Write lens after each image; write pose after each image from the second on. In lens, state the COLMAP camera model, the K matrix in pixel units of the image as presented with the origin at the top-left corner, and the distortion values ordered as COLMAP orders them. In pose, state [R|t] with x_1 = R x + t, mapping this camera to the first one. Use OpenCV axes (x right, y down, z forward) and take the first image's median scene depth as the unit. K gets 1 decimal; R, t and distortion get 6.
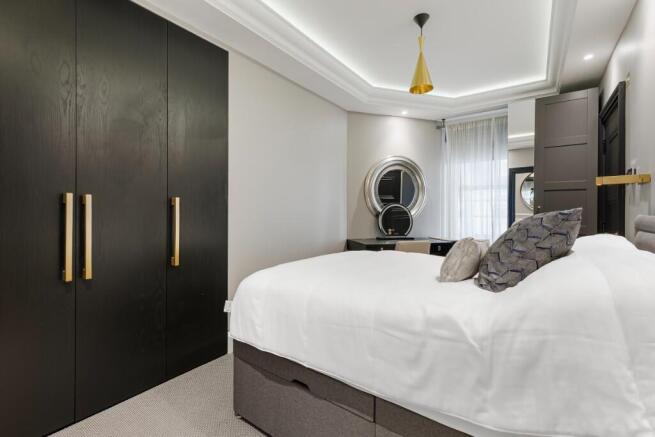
lens RADIAL K [[297.0, 0, 327.5], [0, 297.0, 218.5], [0, 0, 1]] dist [0.000718, 0.000110]
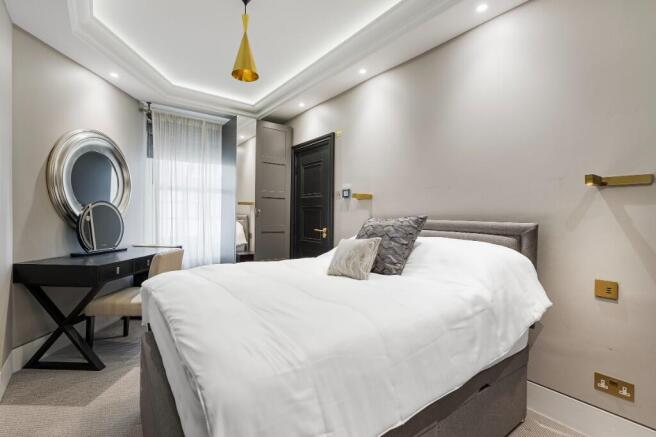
lens RADIAL K [[297.4, 0, 328.0], [0, 297.4, 218.5], [0, 0, 1]] dist [0.000718, 0.000110]
pose [[0.313822, 0.001250, 0.949481, -0.261955], [0.008154, 0.999959, -0.004011, -0.004093], [-0.949447, 0.009001, 0.313799, 0.294085]]
